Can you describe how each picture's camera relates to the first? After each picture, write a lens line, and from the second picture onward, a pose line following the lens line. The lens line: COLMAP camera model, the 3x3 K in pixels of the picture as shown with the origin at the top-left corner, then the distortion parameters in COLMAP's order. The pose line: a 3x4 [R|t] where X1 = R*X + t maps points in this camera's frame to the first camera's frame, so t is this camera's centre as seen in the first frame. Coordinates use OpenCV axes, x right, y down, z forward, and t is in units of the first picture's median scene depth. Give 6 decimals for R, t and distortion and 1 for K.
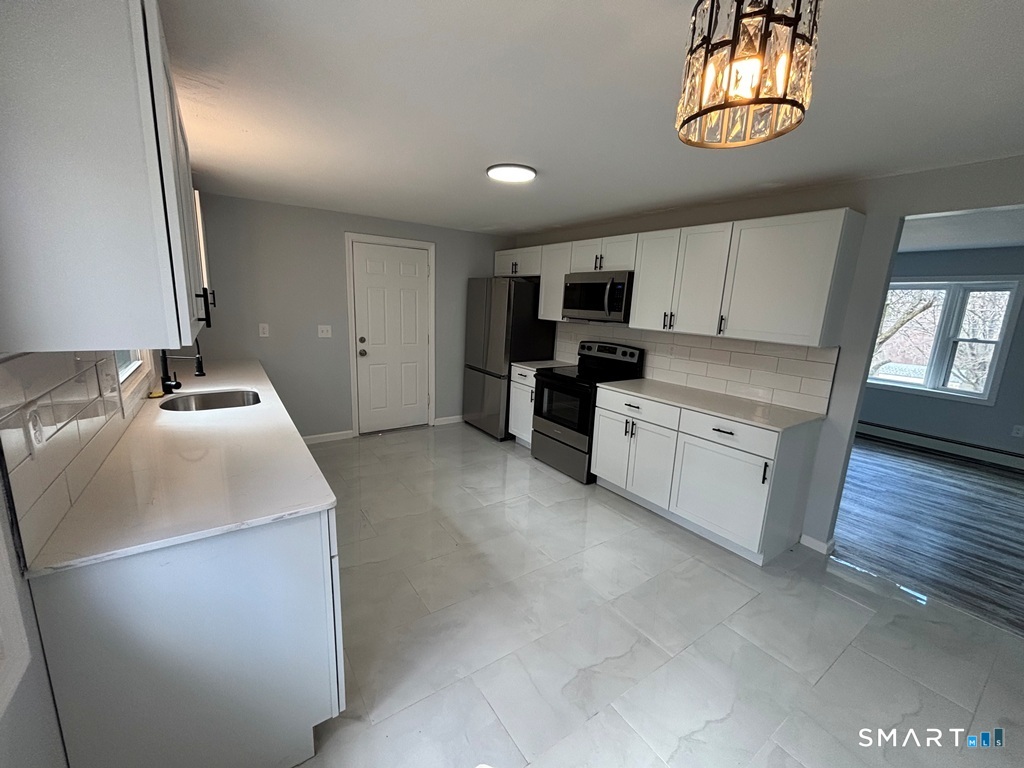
lens RADIAL K [[409.1, 0, 512.0], [0, 409.1, 384.0], [0, 0, 1]] dist [-0.002087, -0.000473]
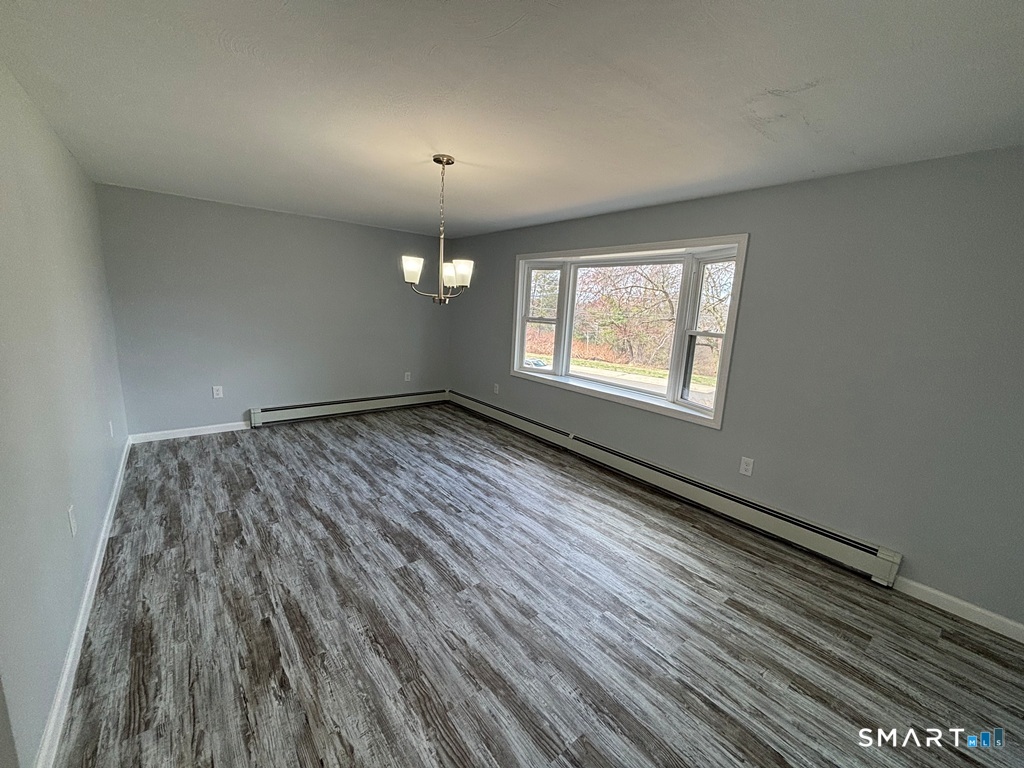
lens RADIAL K [[413.4, 0, 512.0], [0, 413.4, 384.0], [0, 0, 1]] dist [0.004763, -0.000301]
pose [[0.996763, -0.006884, 0.080103, 0.831942], [0.007108, 0.999972, -0.002515, -0.024981], [-0.080083, 0.003076, 0.996783, 0.357085]]
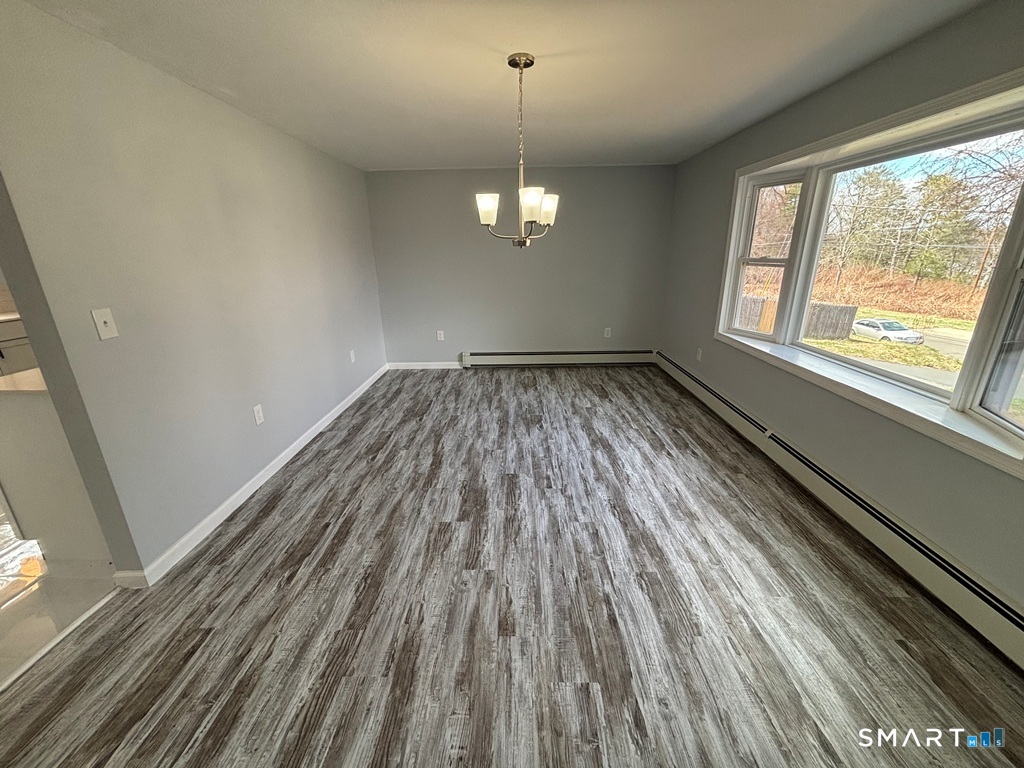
lens RADIAL K [[413.4, 0, 512.0], [0, 413.4, 384.0], [0, 0, 1]] dist [0.004763, -0.000301]
pose [[0.813956, 0.128717, -0.566487, 1.095141], [-0.067029, 0.989440, 0.128510, -0.042974], [0.577046, -0.066630, 0.813989, 0.538961]]
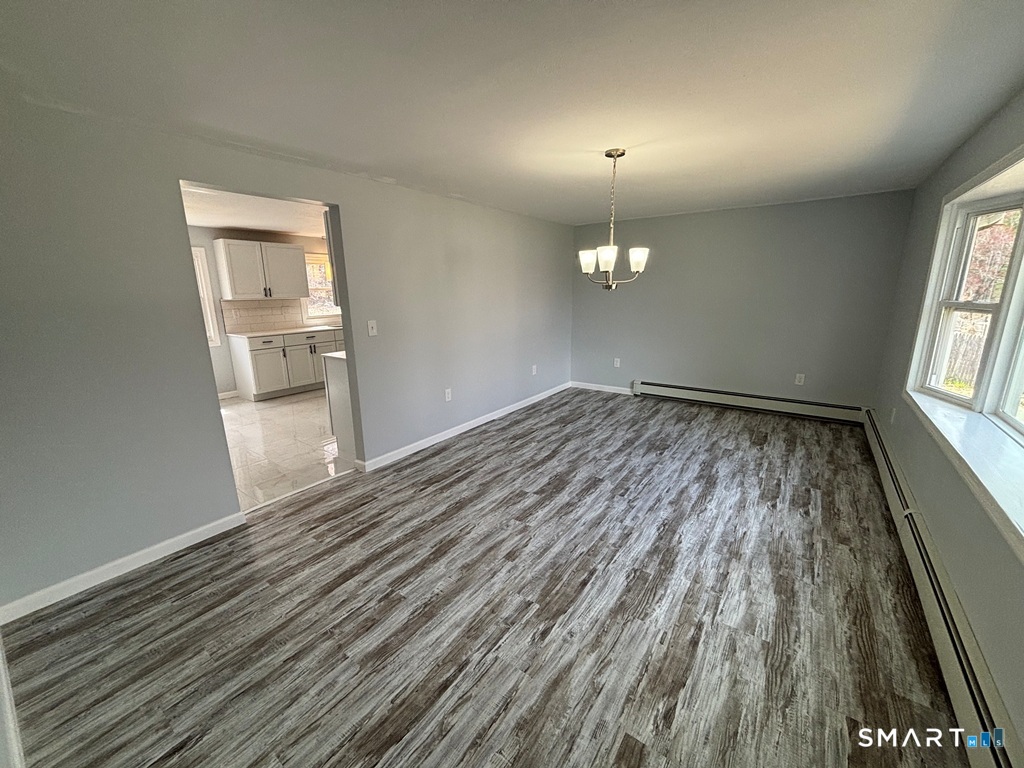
lens RADIAL K [[415.1, 0, 512.0], [0, 415.1, 384.0], [0, 0, 1]] dist [0.049867, -0.044684]
pose [[0.336960, 0.168906, -0.926244, 1.388362], [-0.158983, 0.979857, 0.120847, -0.056676], [0.927999, 0.106536, 0.357026, 0.620940]]
